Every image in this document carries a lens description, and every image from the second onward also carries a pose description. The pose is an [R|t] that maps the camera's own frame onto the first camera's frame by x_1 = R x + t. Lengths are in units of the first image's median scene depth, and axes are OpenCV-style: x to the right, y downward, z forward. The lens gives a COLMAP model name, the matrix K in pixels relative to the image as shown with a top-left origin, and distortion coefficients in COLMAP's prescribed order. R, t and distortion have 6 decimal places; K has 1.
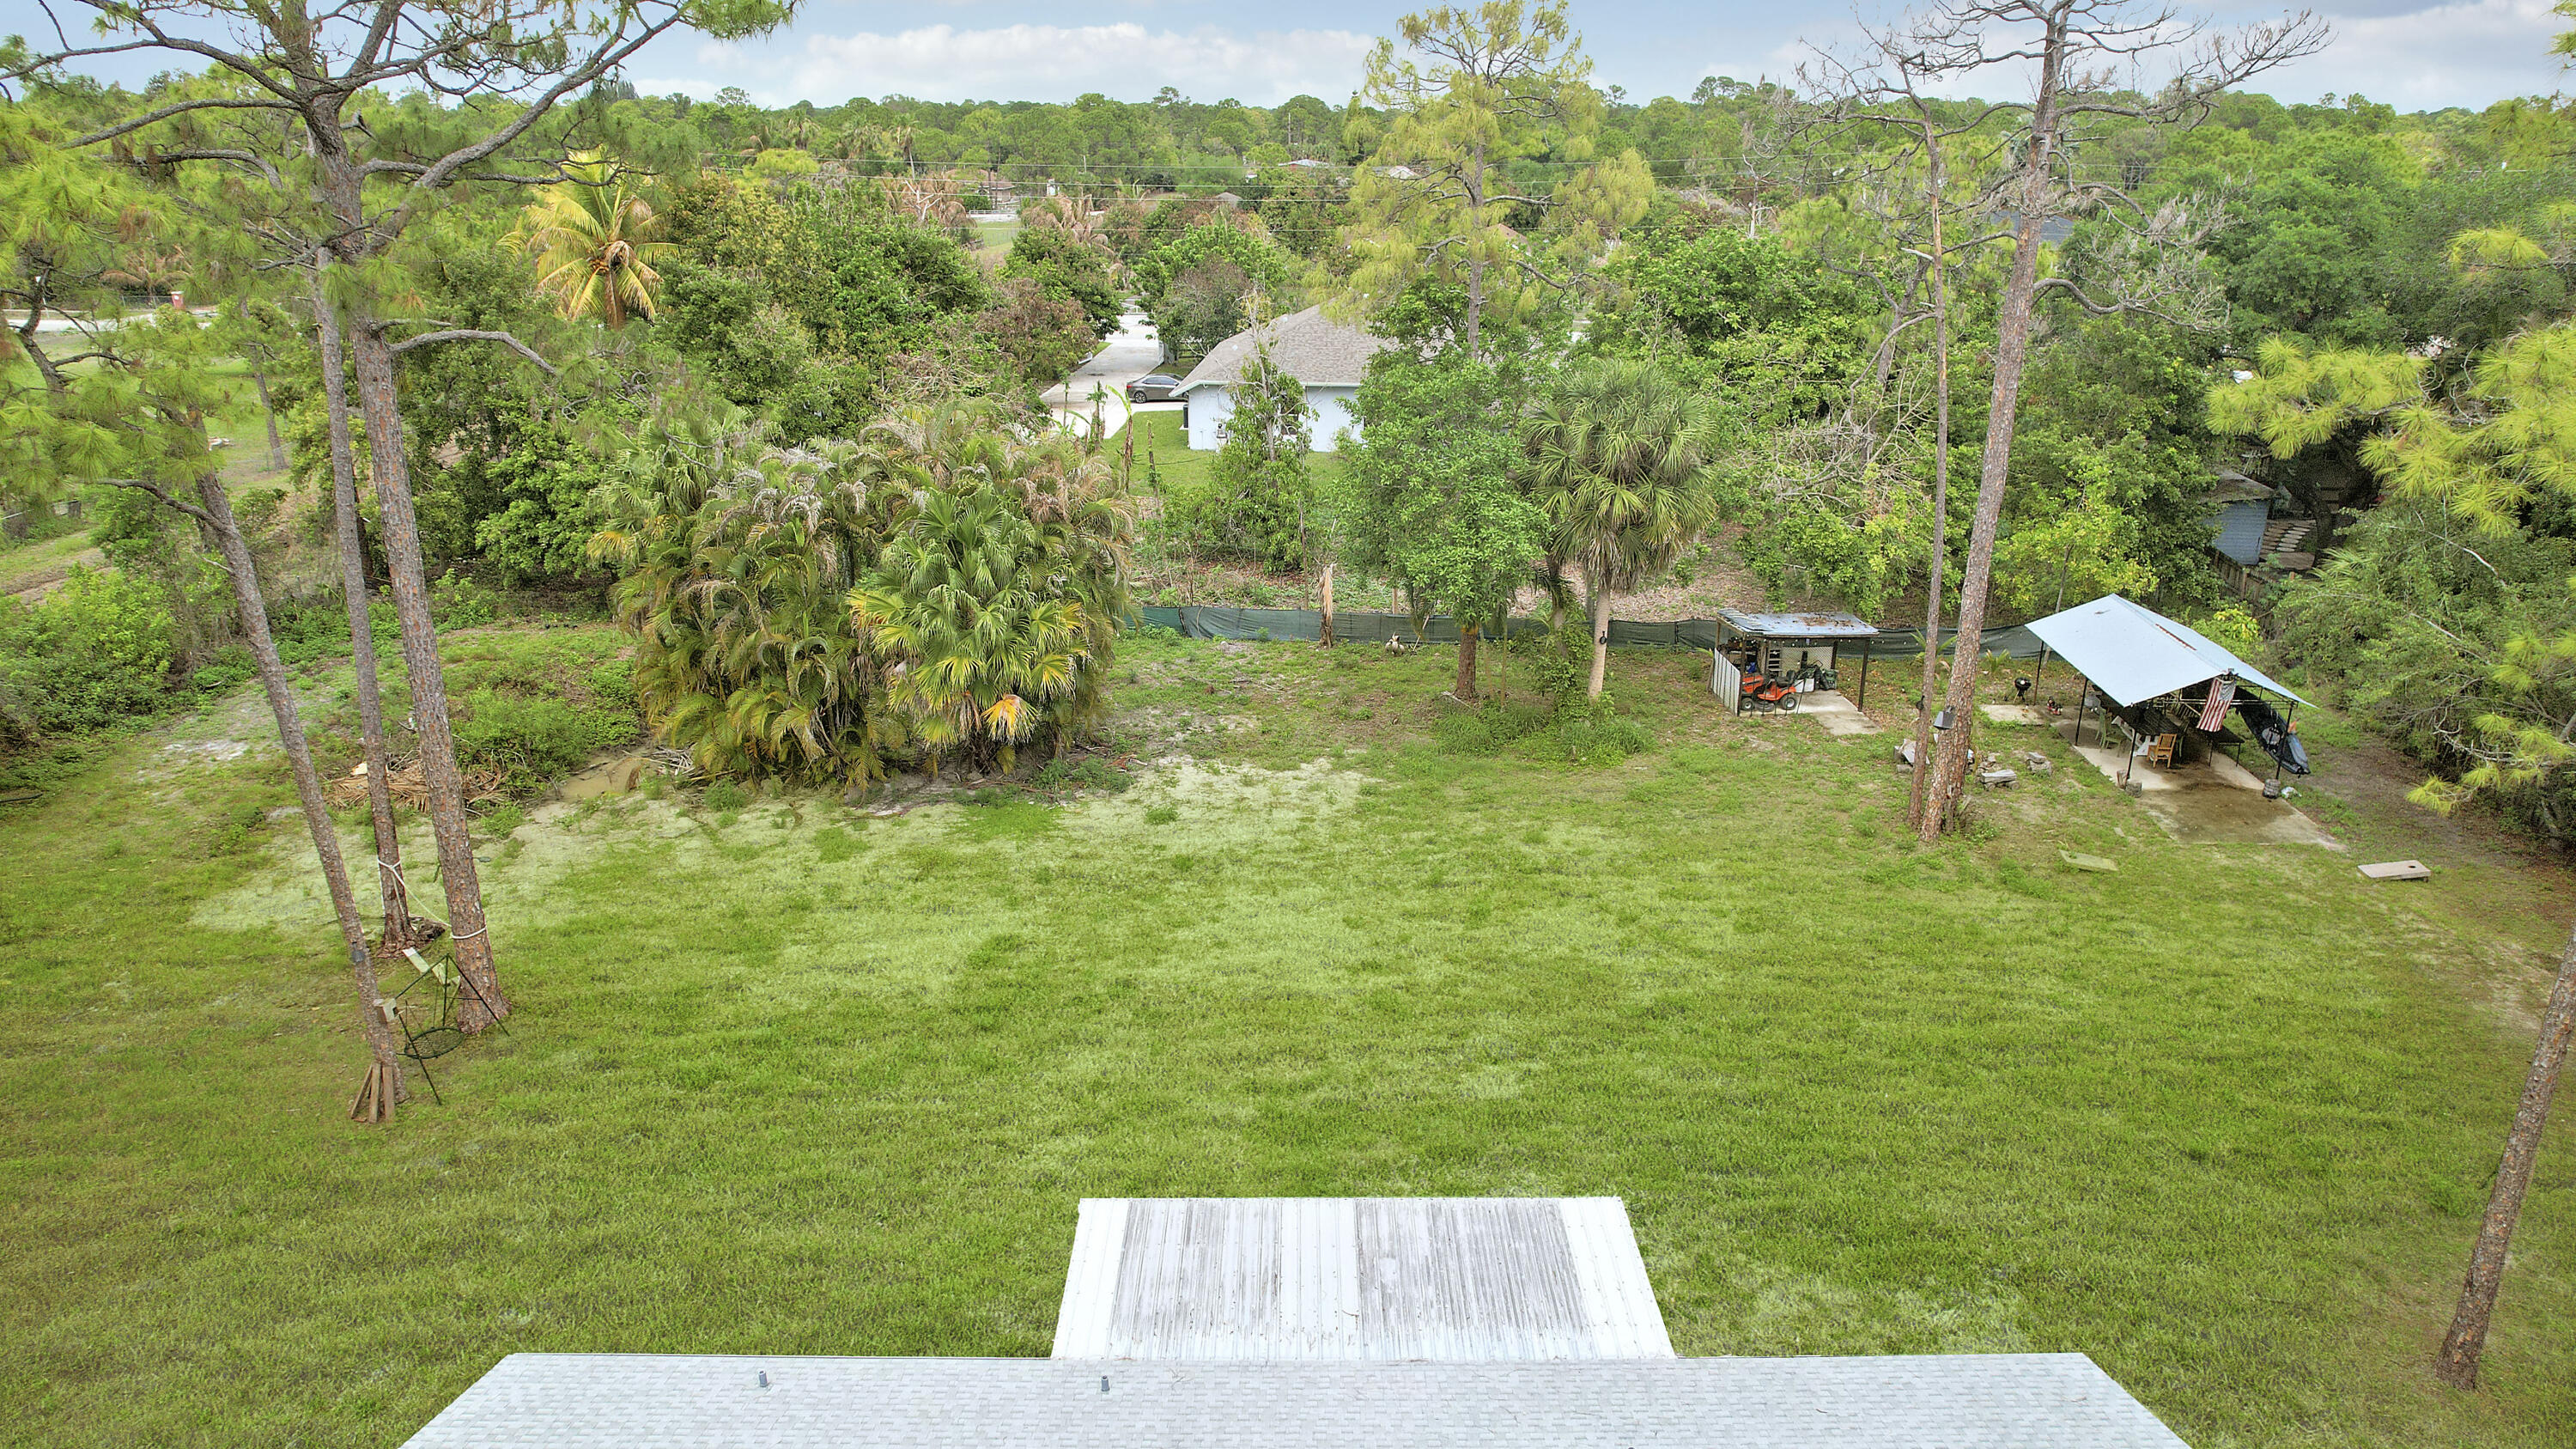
lens RADIAL K [[1636.8, 0, 1289.3], [0, 1636.8, 701.8], [0, 0, 1]] dist [-0.017340, 0.005415]
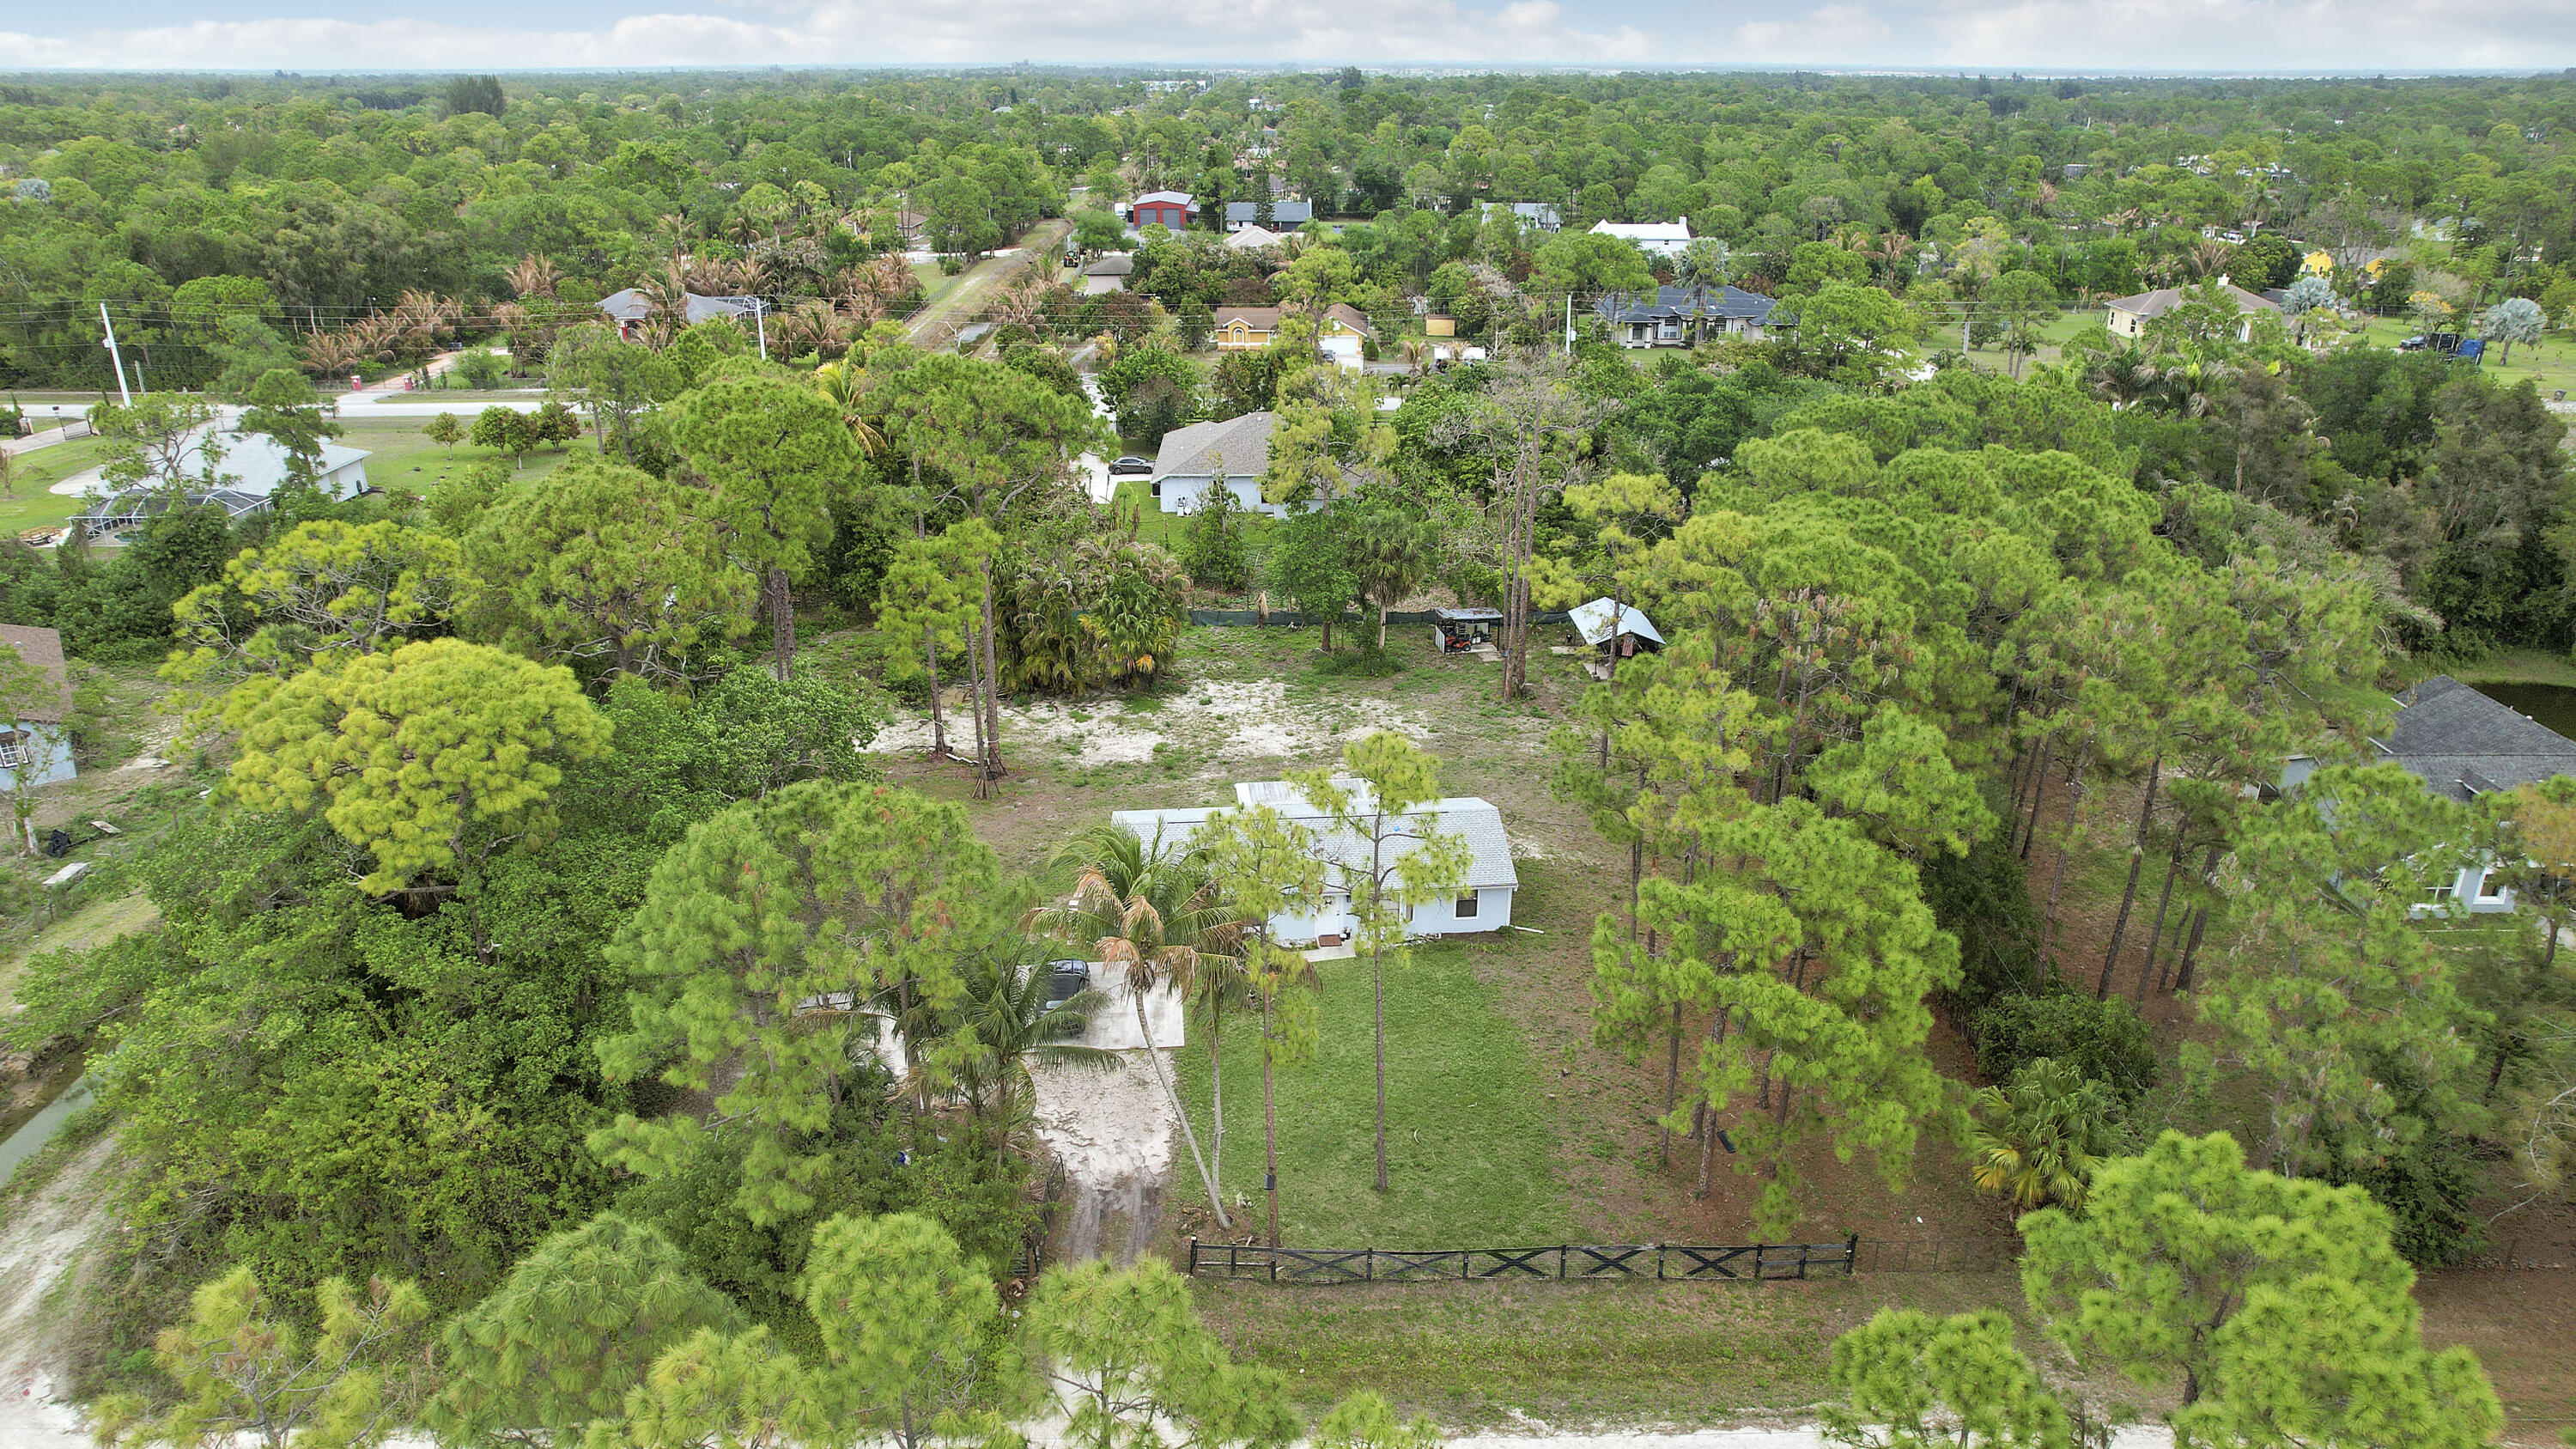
lens RADIAL K [[1636.8, 0, 1287.4], [0, 1636.8, 728.6], [0, 0, 1]] dist [-0.017340, 0.005415]
pose [[0.995455, -0.034492, 0.088767, -0.165468], [0.030690, 0.998567, 0.043845, 0.004891], [-0.090152, -0.040921, 0.995087, -1.376266]]
